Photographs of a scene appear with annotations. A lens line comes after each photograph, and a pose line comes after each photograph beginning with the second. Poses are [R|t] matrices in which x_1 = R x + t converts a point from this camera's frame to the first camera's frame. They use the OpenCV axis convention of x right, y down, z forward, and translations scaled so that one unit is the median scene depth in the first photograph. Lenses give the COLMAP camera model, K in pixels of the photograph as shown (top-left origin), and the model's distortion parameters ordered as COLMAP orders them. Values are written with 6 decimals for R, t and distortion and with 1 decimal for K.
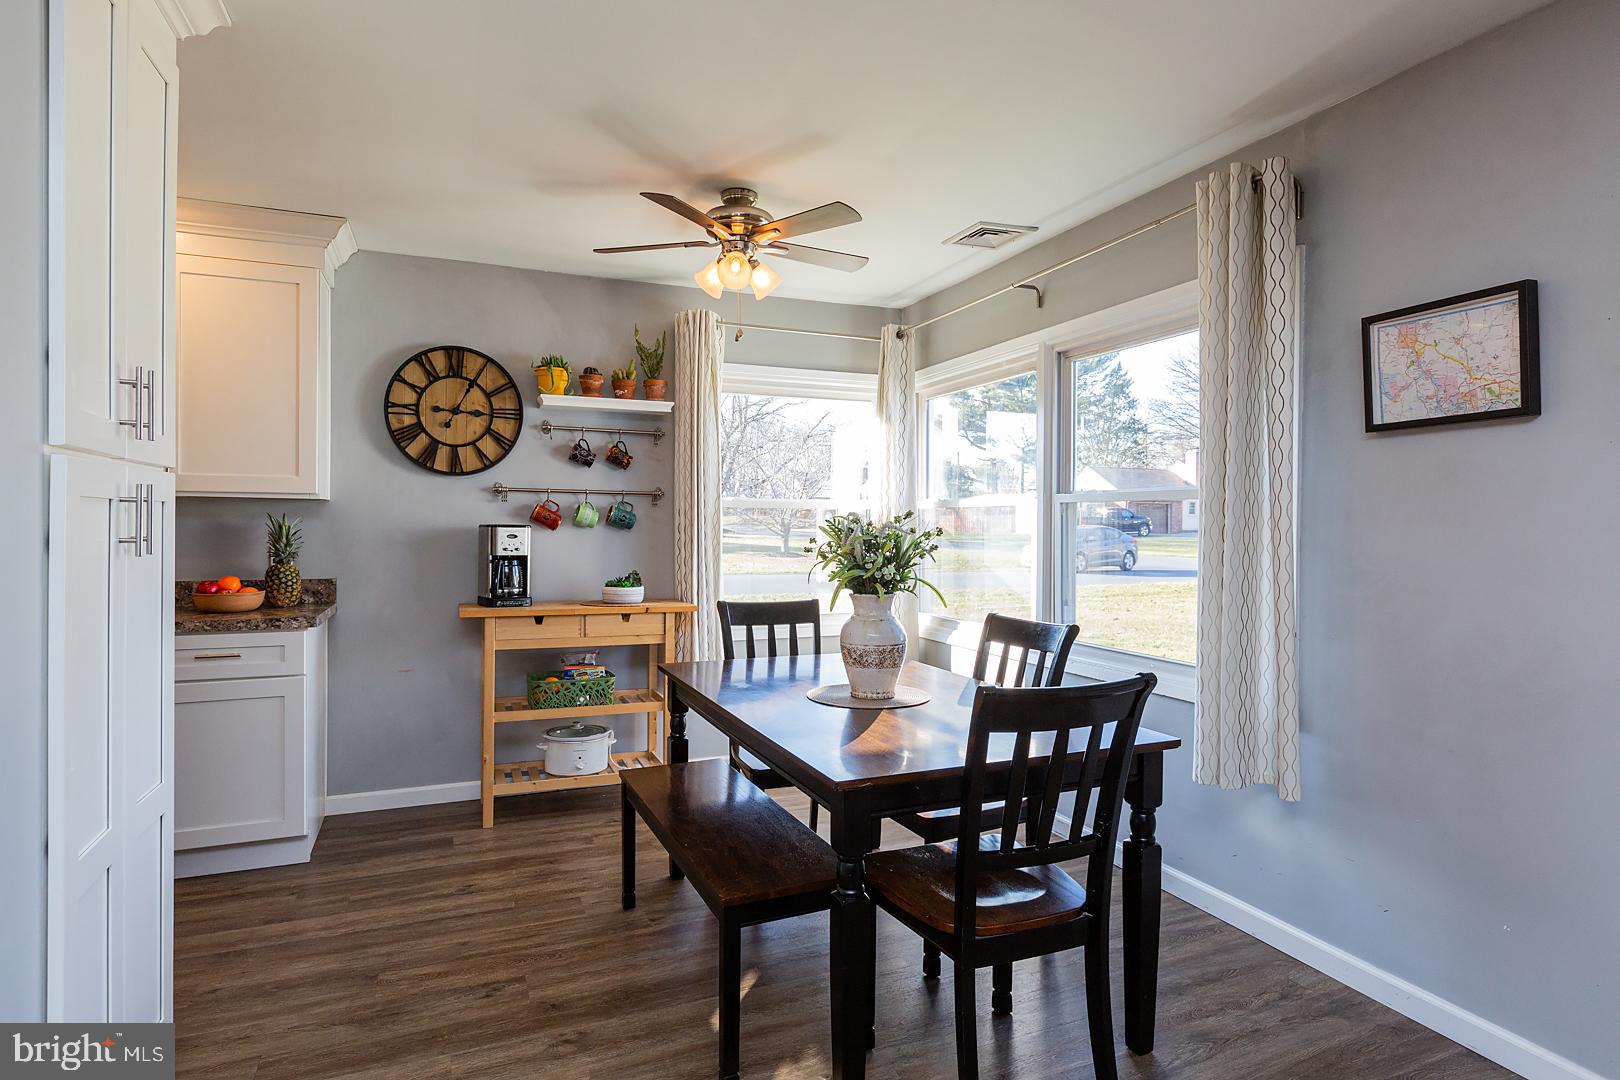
lens RADIAL K [[864.5, 0, 808.5], [0, 864.5, 525.3], [0, 0, 1]] dist [0.002968, -0.001712]
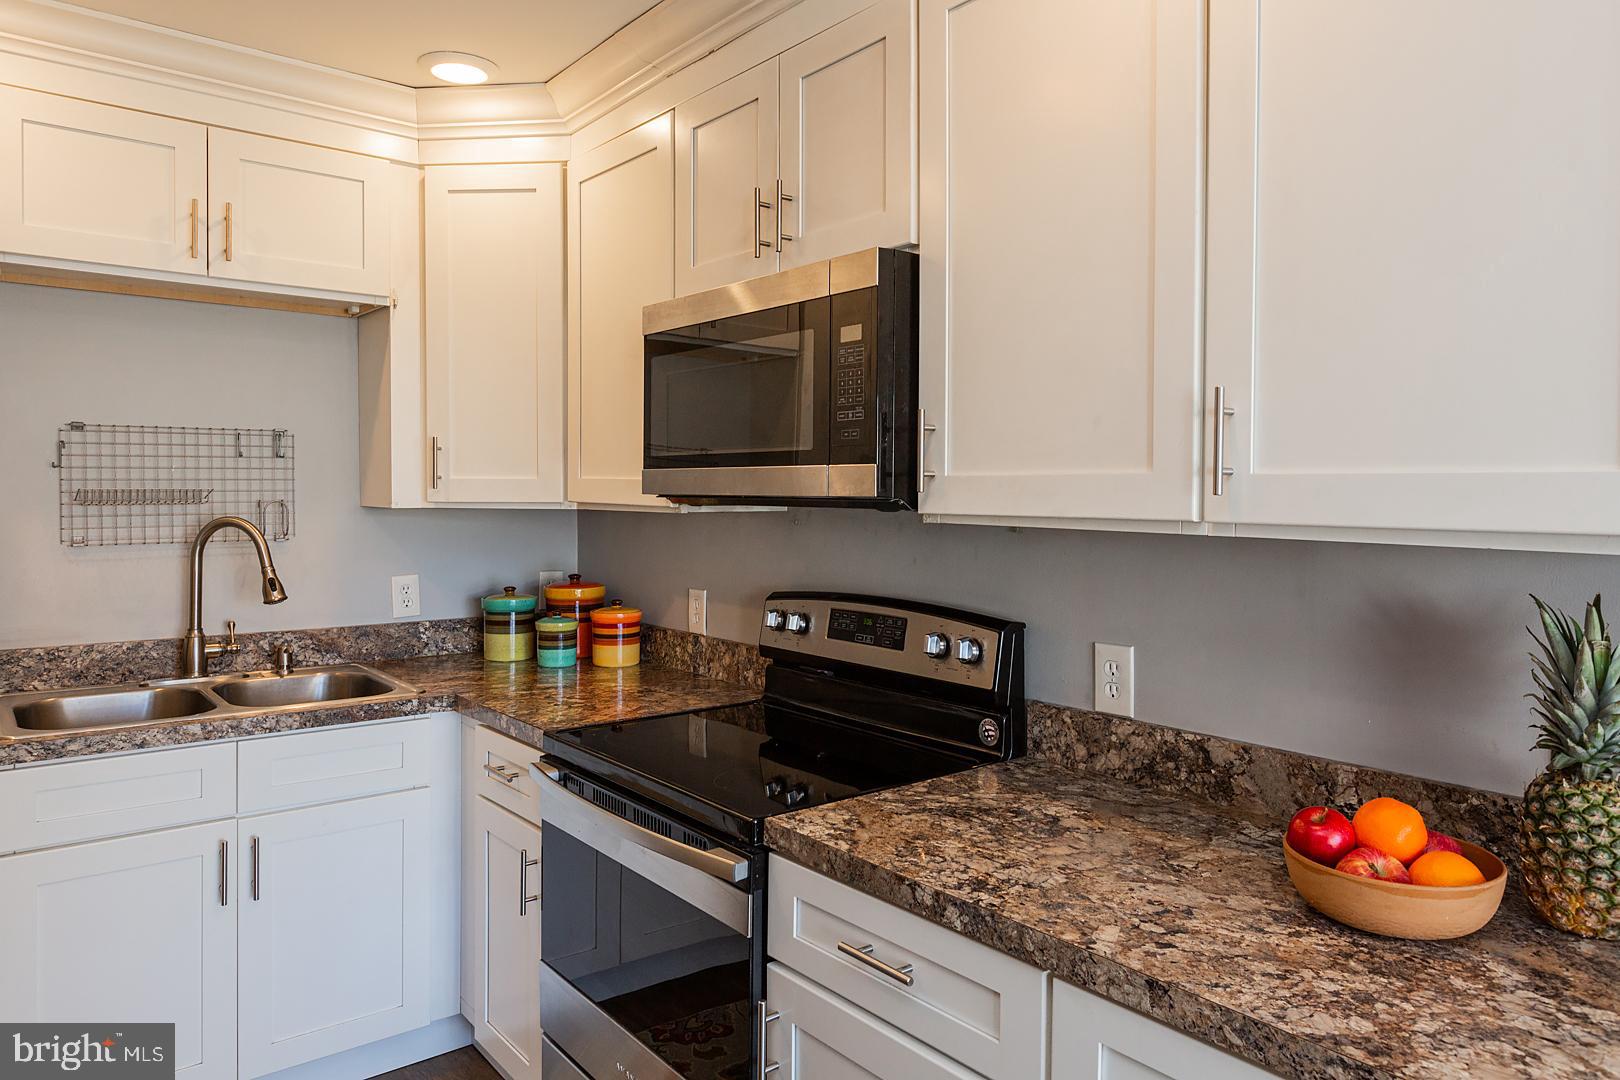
lens RADIAL K [[1031.8, 0, 833.5], [0, 1031.8, 515.0], [0, 0, 1]] dist [-0.000544, -0.002195]
pose [[0.296566, 0.016395, -0.954872, -0.333611], [-0.009832, 0.999852, 0.014113, -0.039633], [0.954962, 0.005203, 0.296684, 0.616286]]
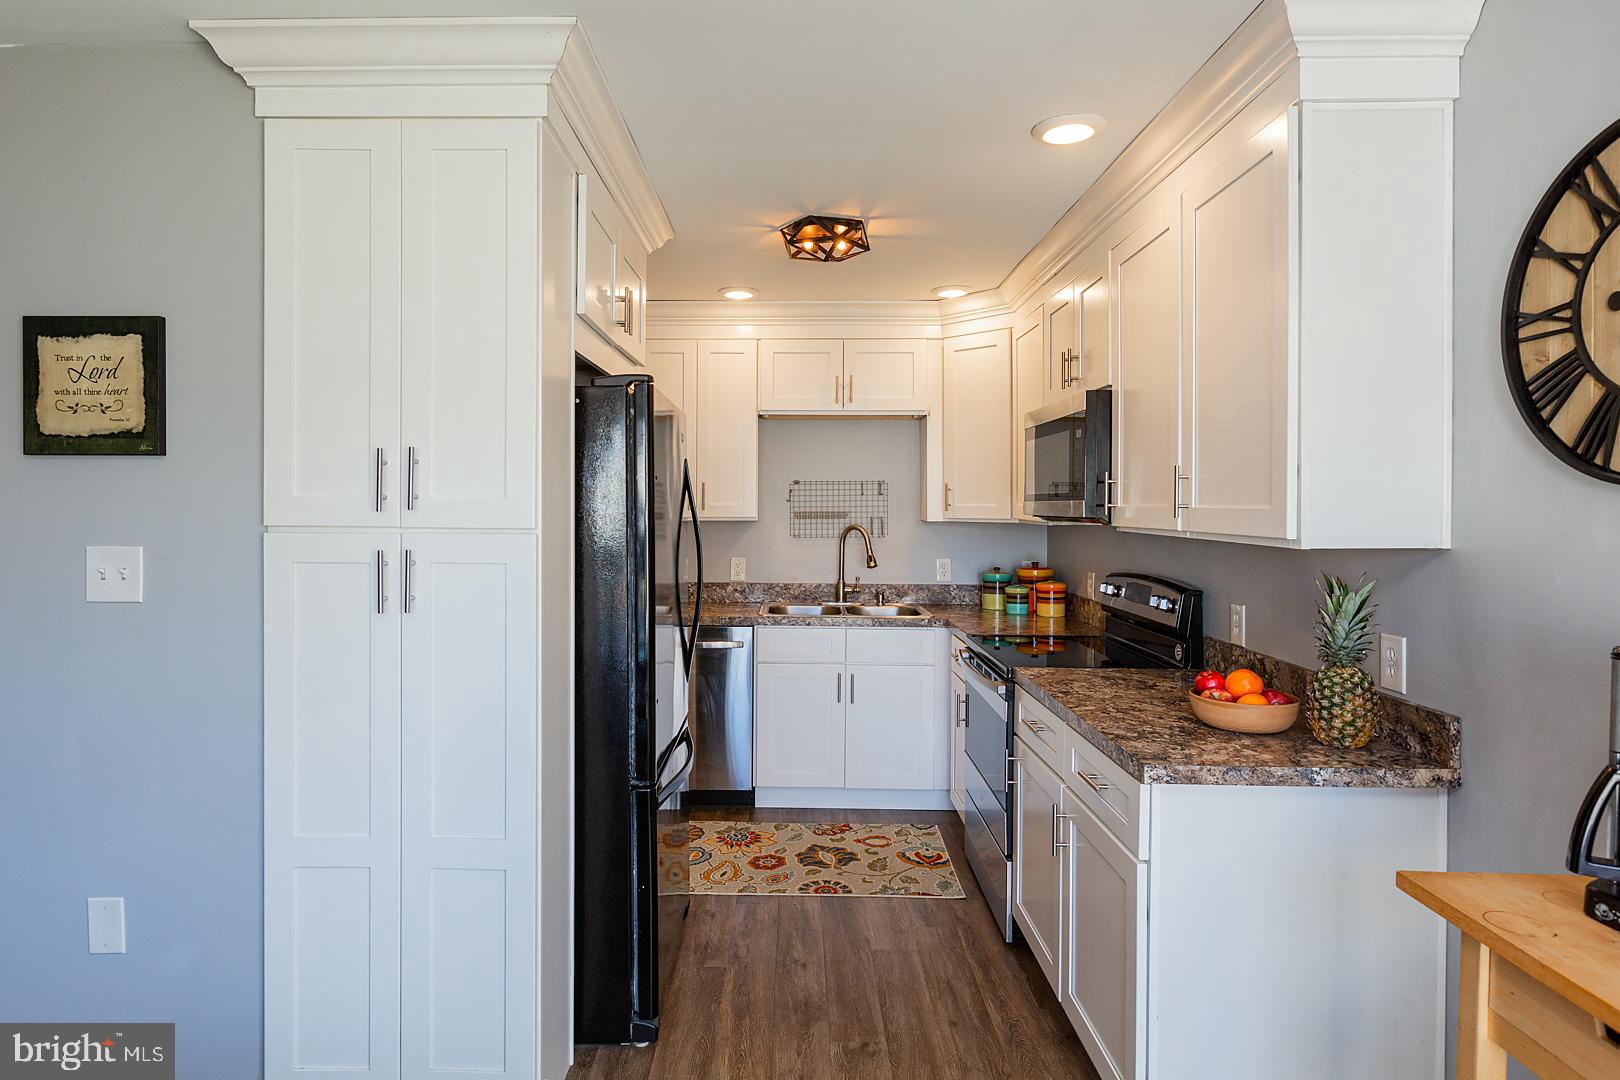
lens RADIAL K [[914.5, 0, 793.5], [0, 914.5, 511.0], [0, 0, 1]] dist [0.002537, -0.001584]
pose [[-0.398793, -0.001330, -0.917040, 0.050165], [-0.010324, 0.999942, 0.003039, -0.046186], [0.916983, 0.010679, -0.398784, 0.846234]]
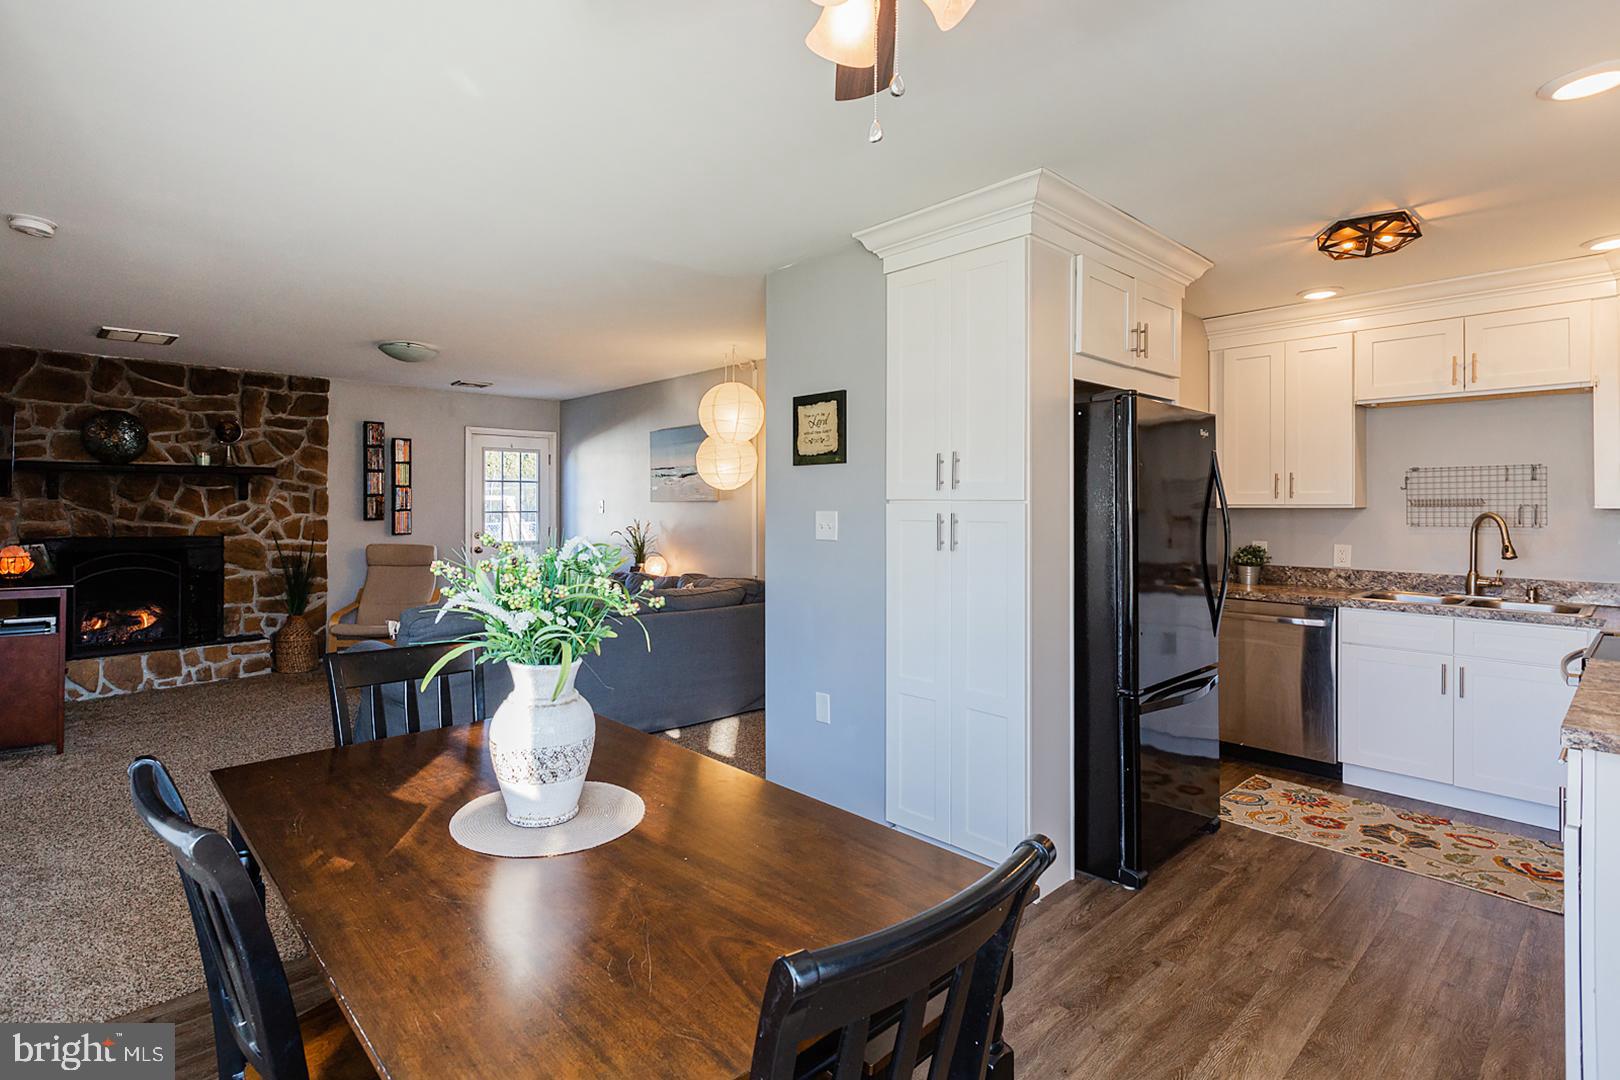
lens RADIAL K [[804.4, 0, 751.4], [0, 804.4, 502.9], [0, 0, 1]] dist [0.021284, -0.008318]
pose [[-0.950928, -0.009750, -0.309260, 0.079660], [-0.009501, 0.999952, -0.002312, -0.026491], [0.309267, 0.000740, -0.950975, 1.106172]]
